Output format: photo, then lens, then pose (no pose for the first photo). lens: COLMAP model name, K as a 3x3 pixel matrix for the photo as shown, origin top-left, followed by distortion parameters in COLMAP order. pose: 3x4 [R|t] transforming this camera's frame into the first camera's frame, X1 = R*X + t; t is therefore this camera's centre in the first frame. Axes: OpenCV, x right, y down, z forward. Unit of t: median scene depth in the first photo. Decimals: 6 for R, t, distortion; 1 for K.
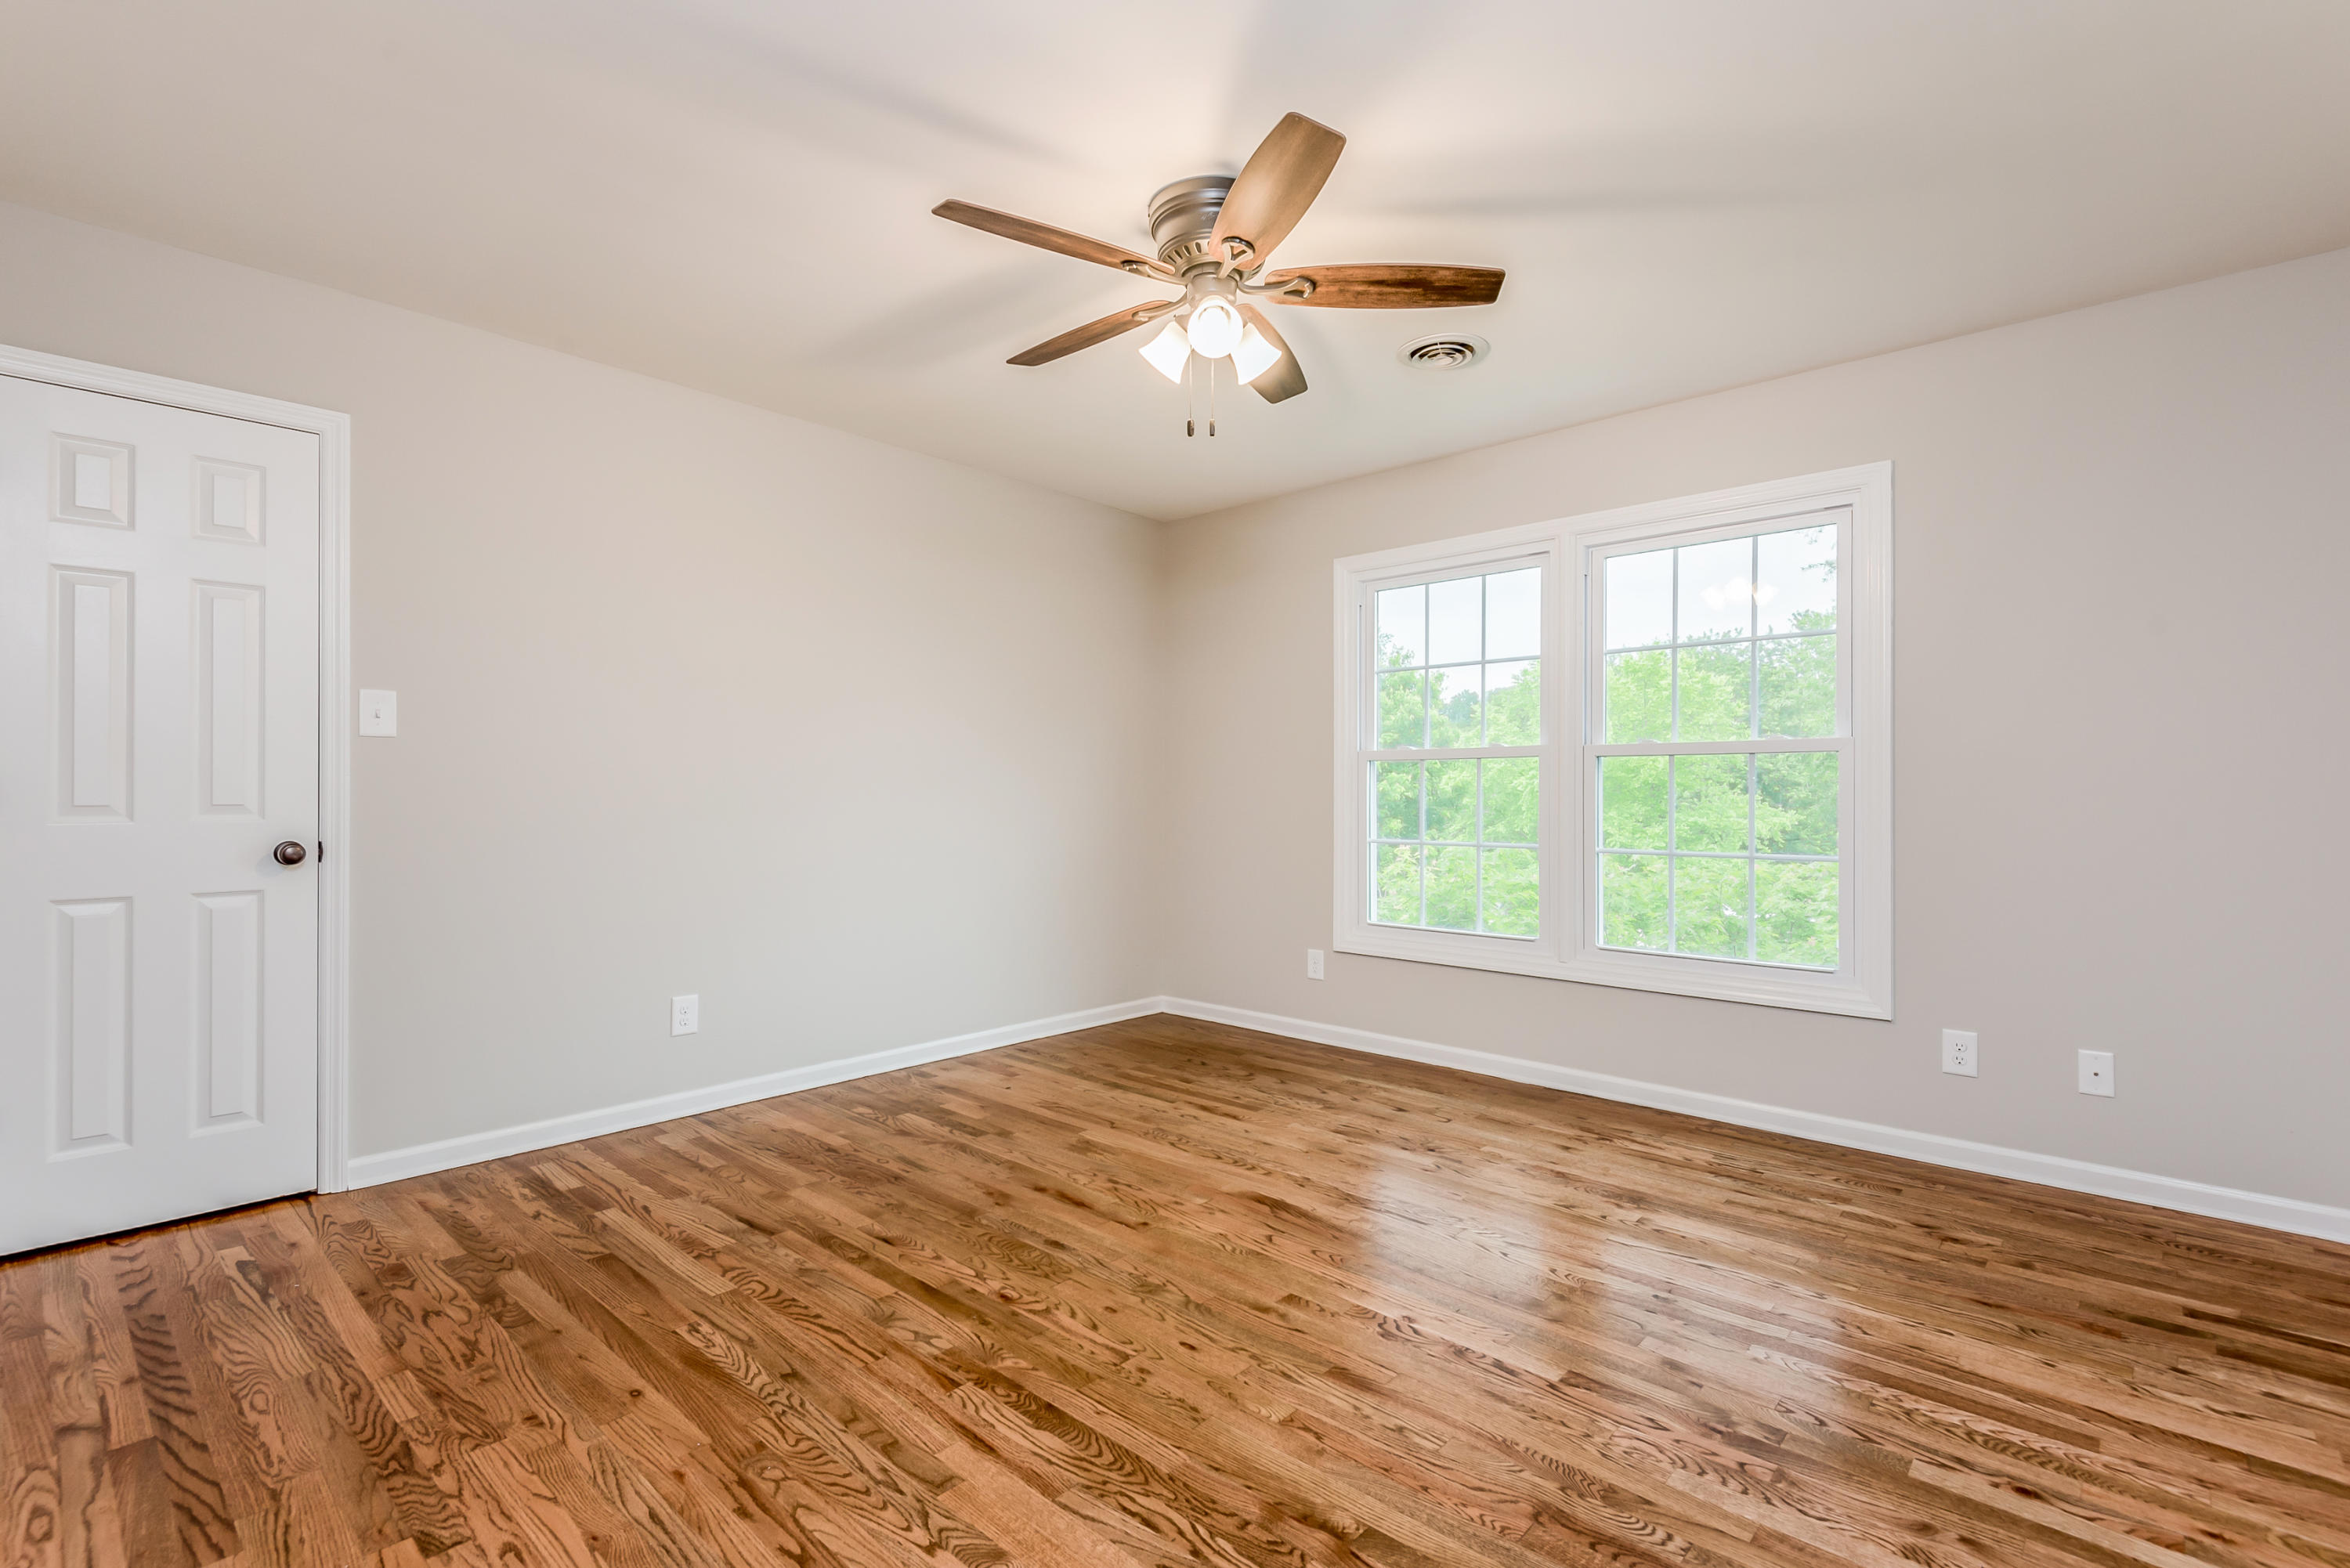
lens RADIAL K [[1071.6, 0, 1185.8], [0, 1071.6, 786.6], [0, 0, 1]] dist [0.023906, -0.006331]
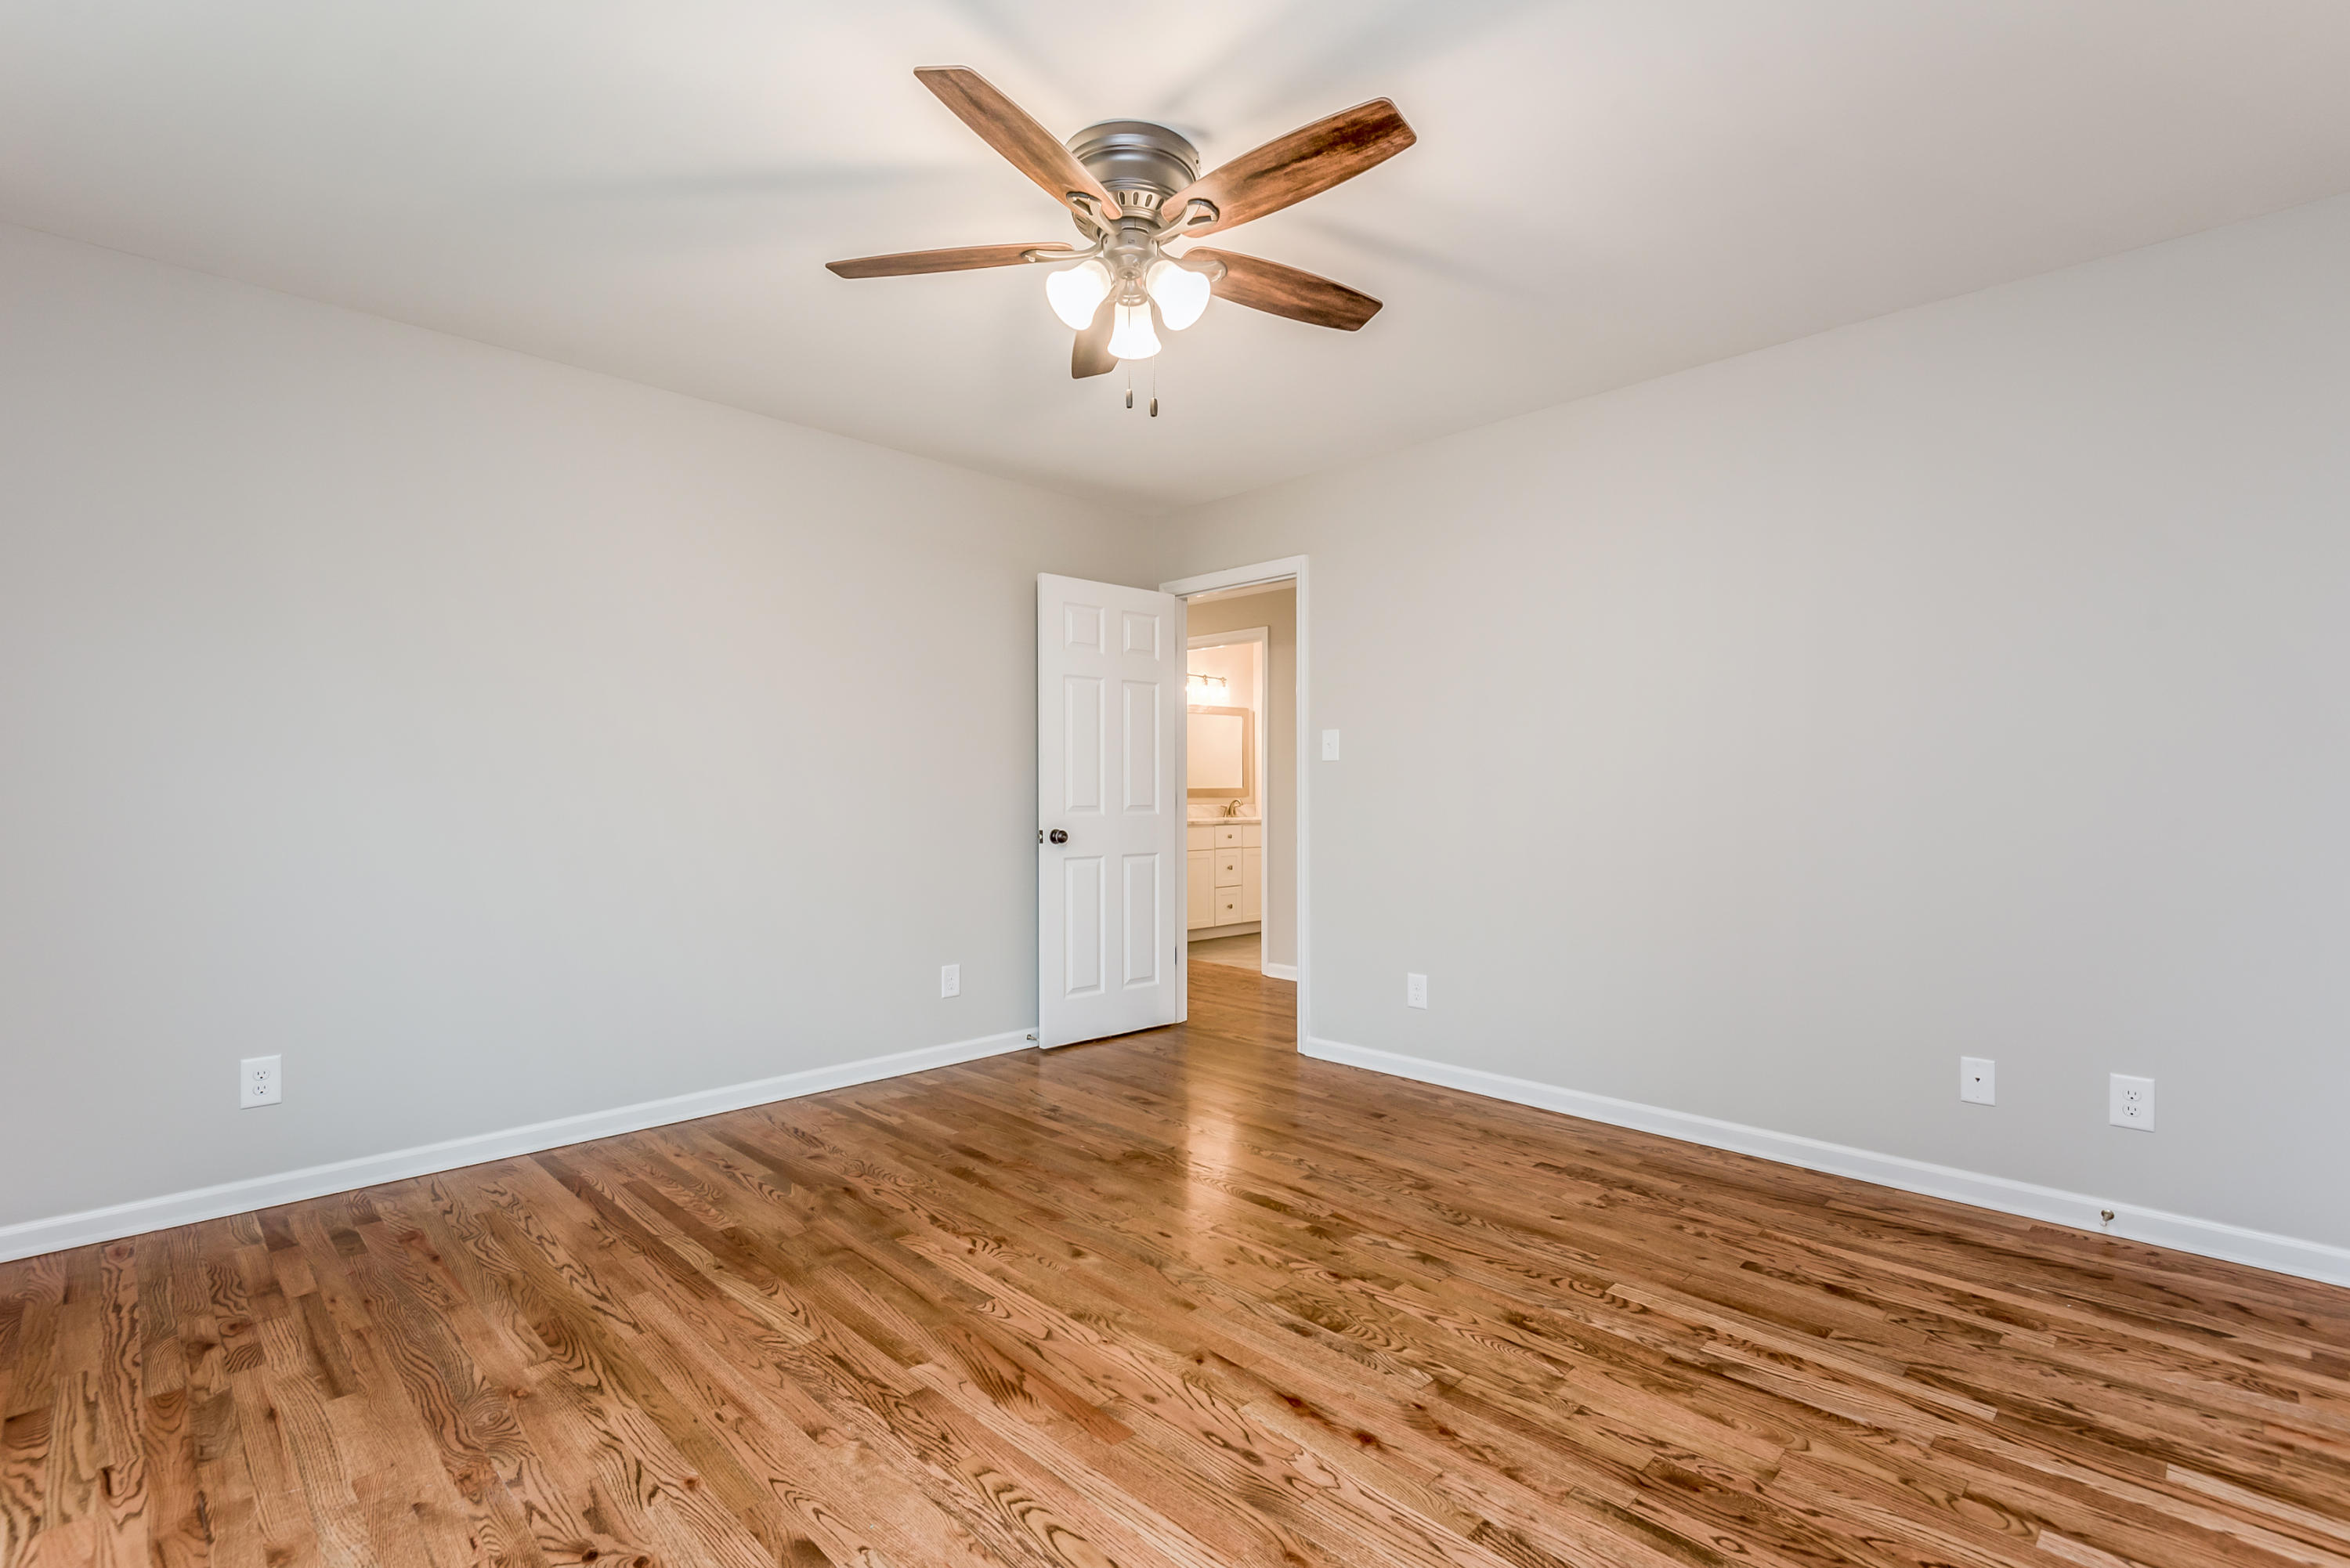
lens RADIAL K [[1071.6, 0, 1176.7], [0, 1071.6, 791.0], [0, 0, 1]] dist [0.023906, -0.006331]
pose [[-0.998393, -0.002712, 0.056608, -0.073297], [-0.003173, 0.999963, -0.008042, 0.008582], [-0.056584, -0.008209, -0.998364, 2.011927]]
